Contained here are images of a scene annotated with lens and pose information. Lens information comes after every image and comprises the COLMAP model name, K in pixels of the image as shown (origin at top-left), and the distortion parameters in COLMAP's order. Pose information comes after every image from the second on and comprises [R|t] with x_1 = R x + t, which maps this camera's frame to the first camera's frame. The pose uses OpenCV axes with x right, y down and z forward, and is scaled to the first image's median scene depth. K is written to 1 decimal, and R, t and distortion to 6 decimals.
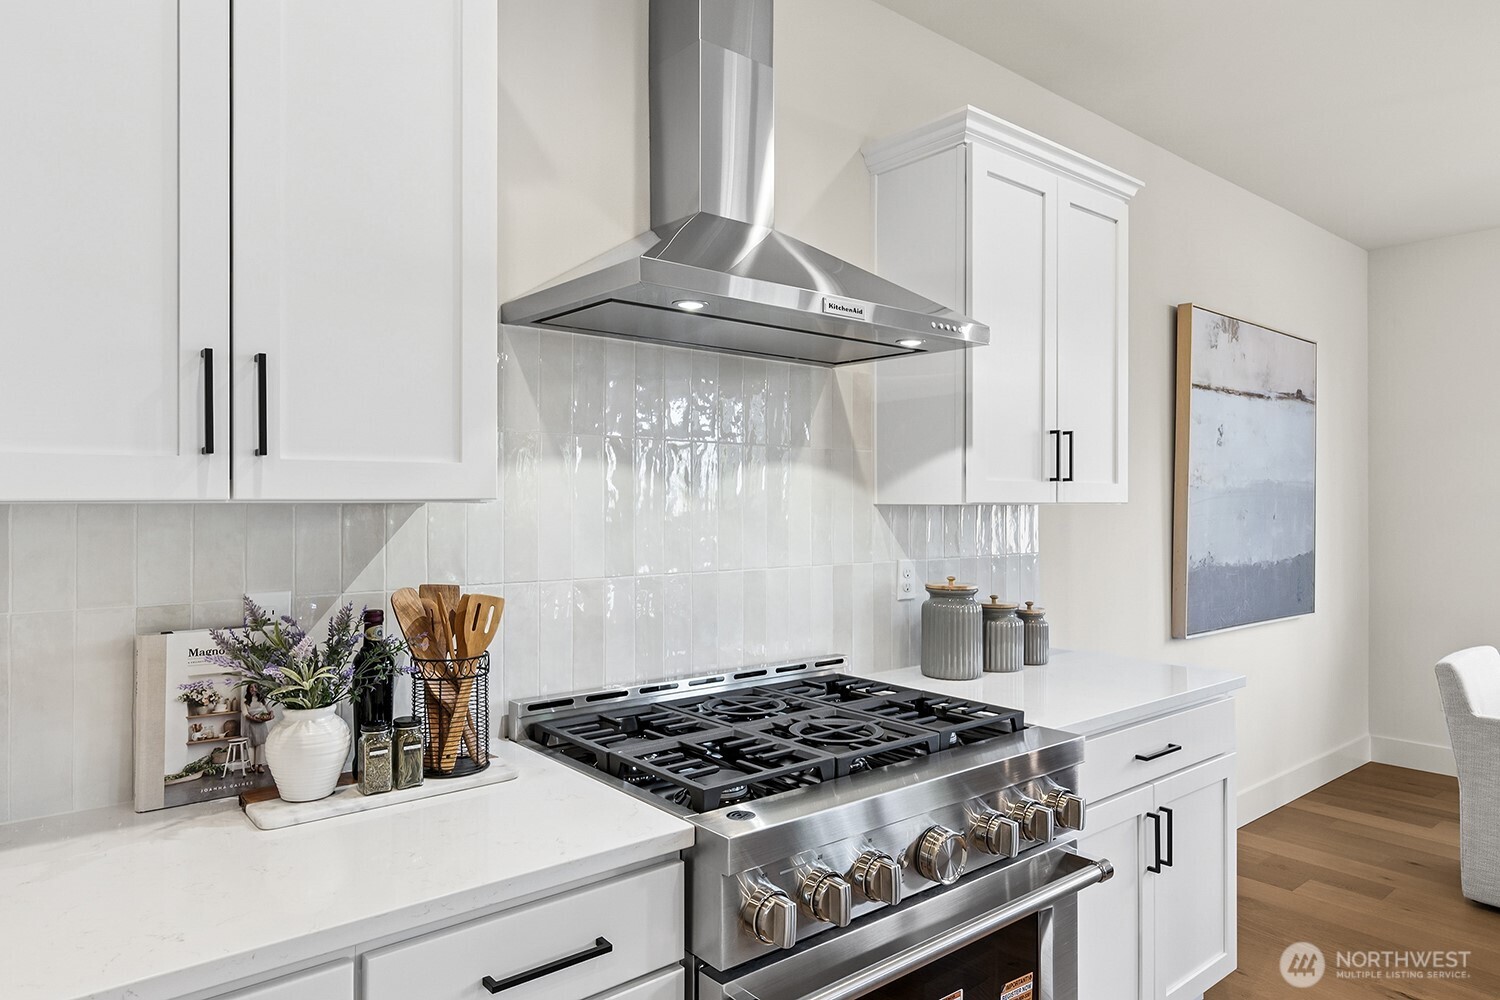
lens RADIAL K [[919.0, 0, 750.0], [0, 919.0, 500.0], [0, 0, 1]] dist [-0.005381, -0.001065]
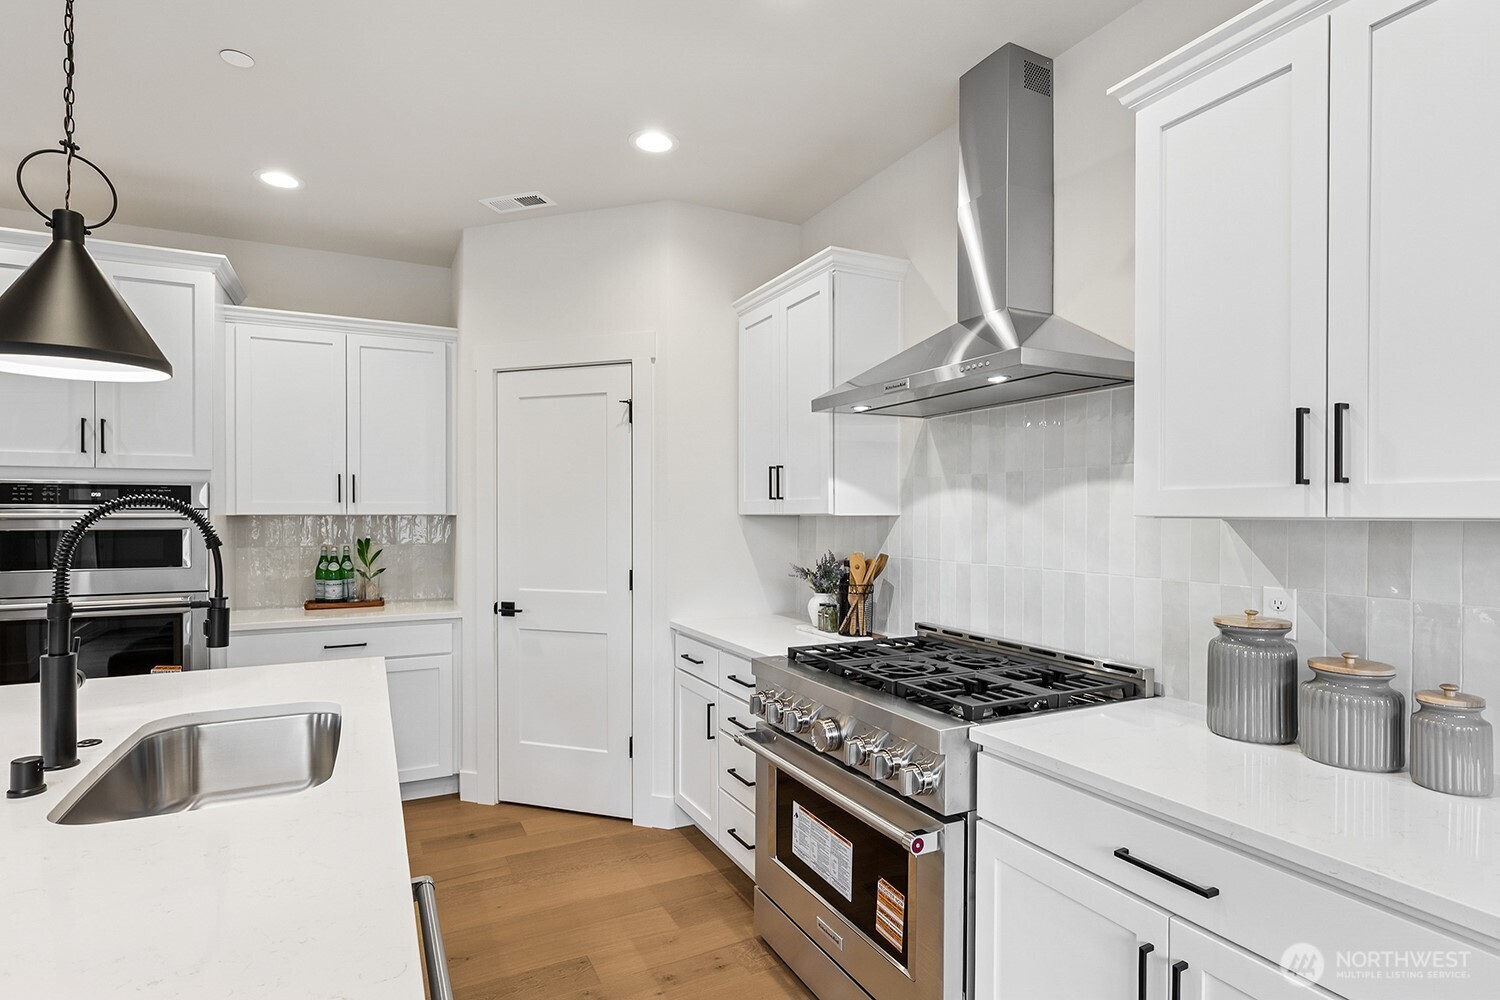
lens RADIAL K [[760.0, 0, 753.2], [0, 760.0, 517.7], [0, 0, 1]] dist [-0.002518, -0.001034]
pose [[-0.229923, -0.000893, -0.973208, 1.289620], [-0.005731, 0.999983, 0.000437, 0.007960], [0.973192, 0.005677, -0.229925, 0.993802]]
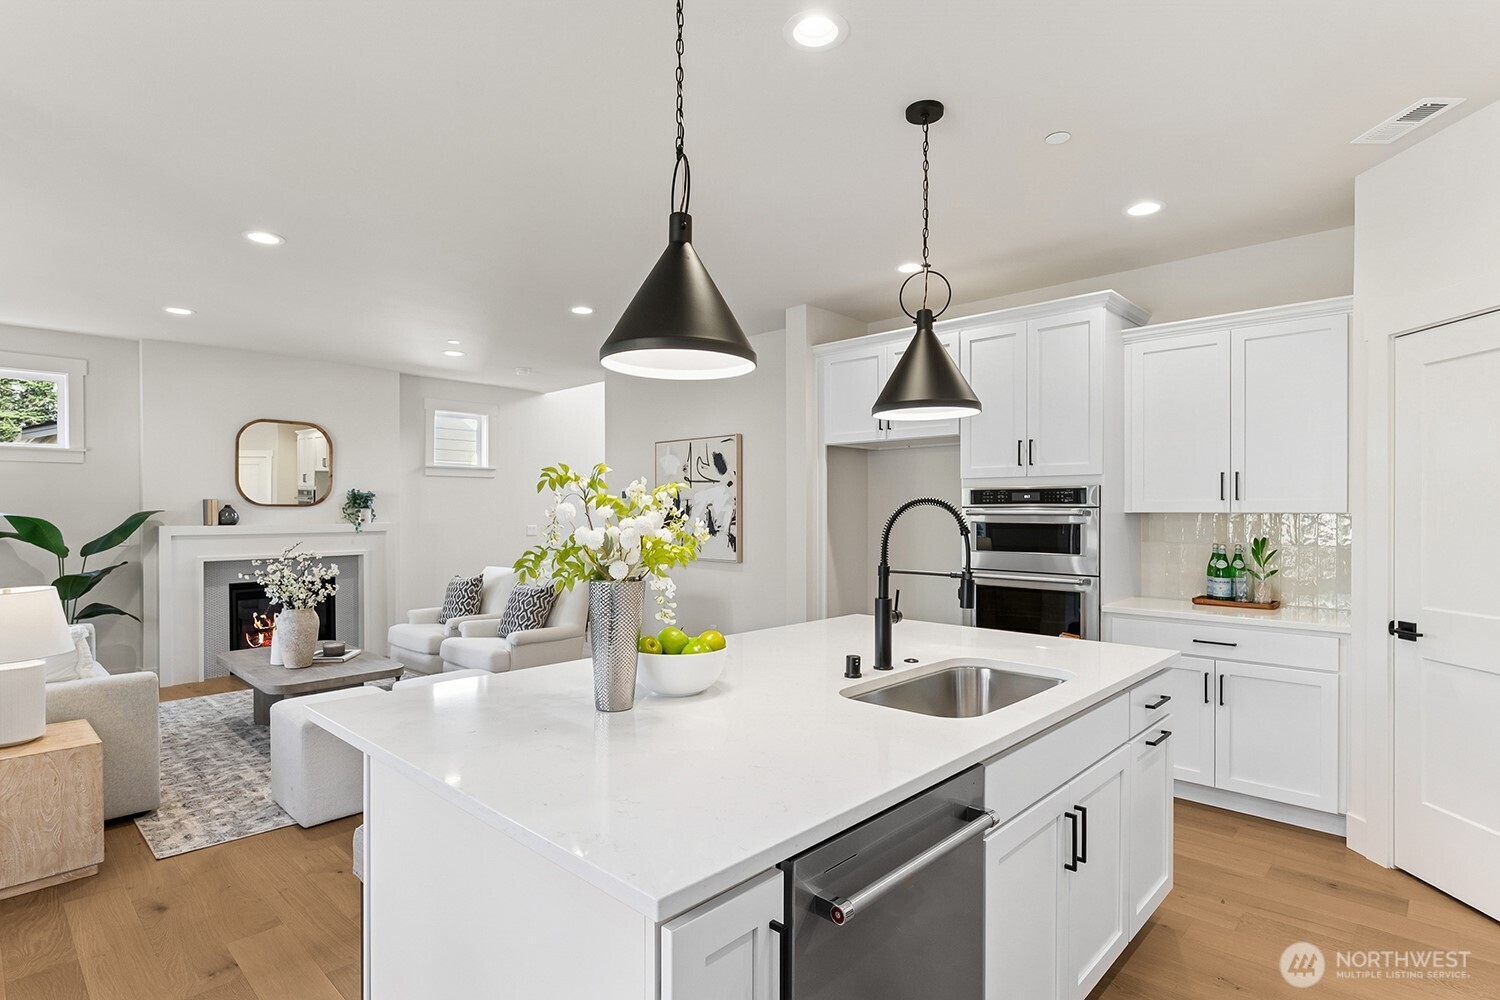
lens RADIAL K [[760.0, 0, 753.2], [0, 760.0, 517.7], [0, 0, 1]] dist [-0.002518, -0.001034]
pose [[-0.993878, -0.007907, -0.110200, 1.049342], [-0.009249, 0.999889, 0.011672, 0.008682], [0.110096, 0.012619, -0.993841, 1.323793]]
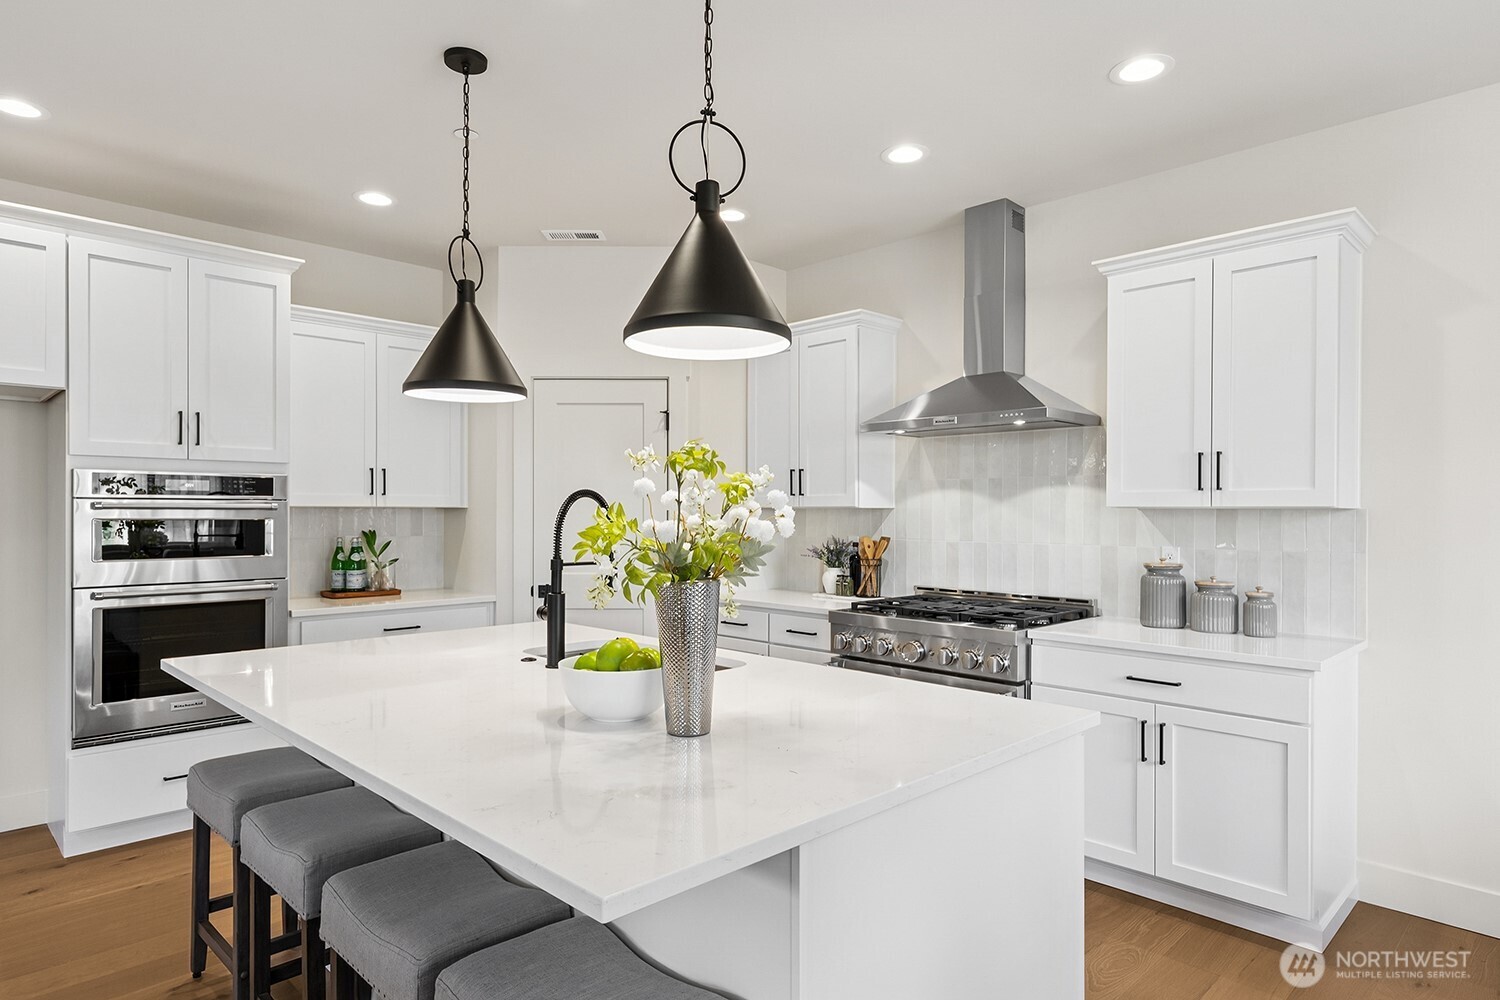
lens RADIAL K [[865.6, 0, 758.8], [0, 865.6, 516.3], [0, 0, 1]] dist [0.002227, 0.000627]
pose [[0.092554, -0.001811, -0.995706, 2.056942], [-0.005654, 0.999981, -0.002344, 0.032632], [0.995692, 0.005847, 0.092542, 0.325107]]
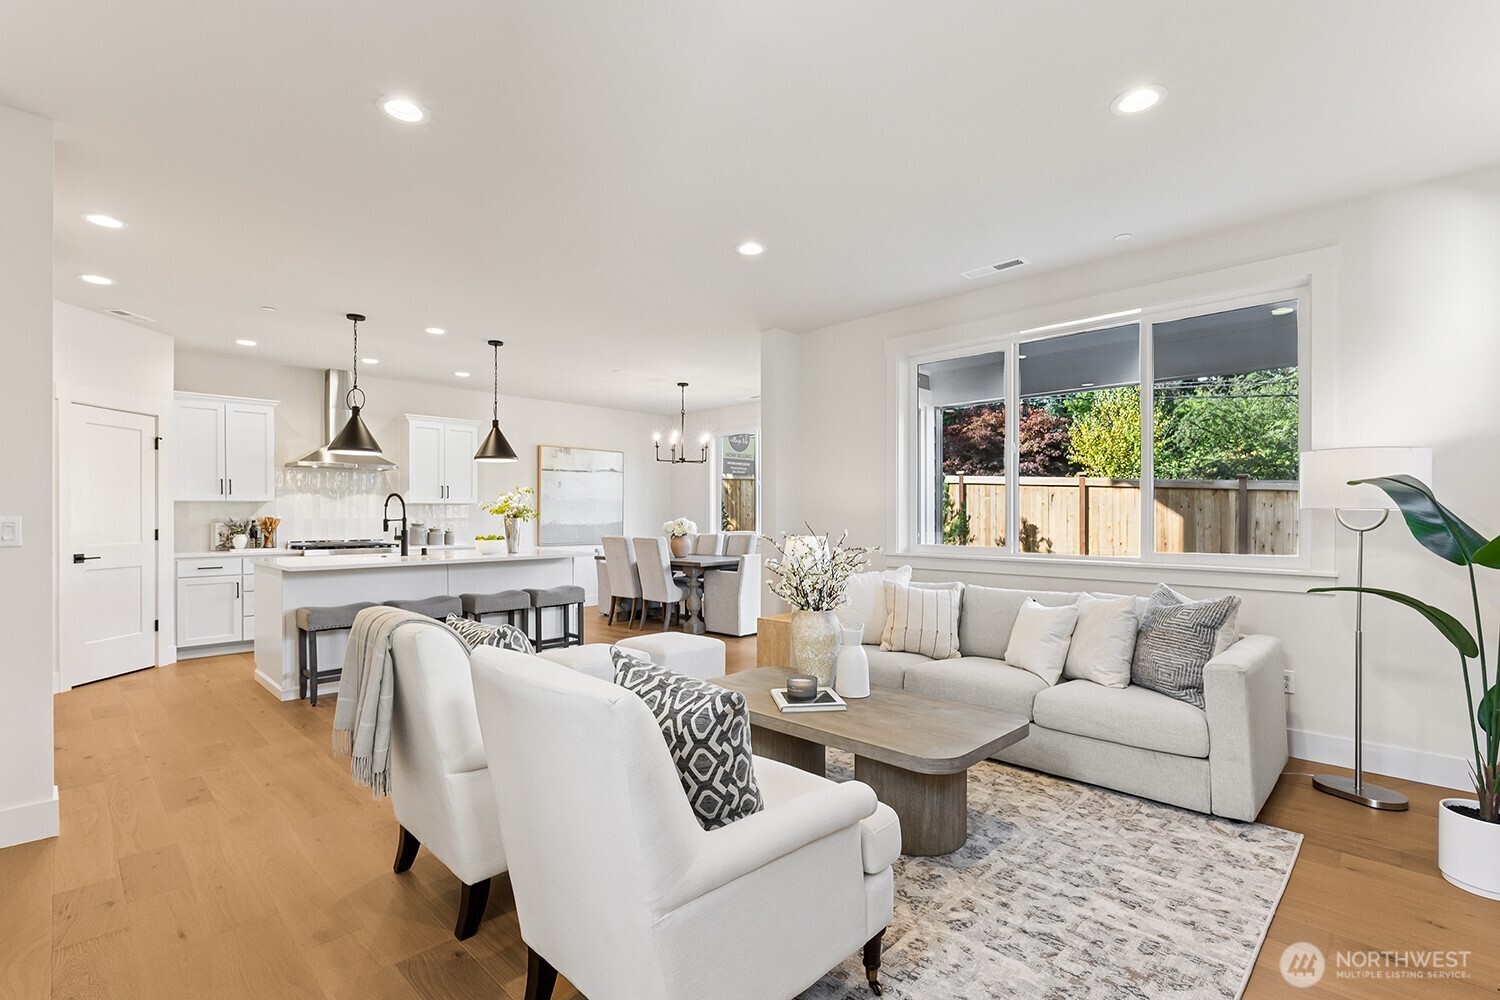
lens RADIAL K [[692.5, 0, 746.1], [0, 692.5, 514.4], [0, 0, 1]] dist [-0.000478, 0.000172]
pose [[0.996211, -0.006763, 0.086709, 1.933733], [0.006884, 0.999976, -0.001103, 0.091456], [-0.086699, 0.001696, 0.996233, -3.037043]]
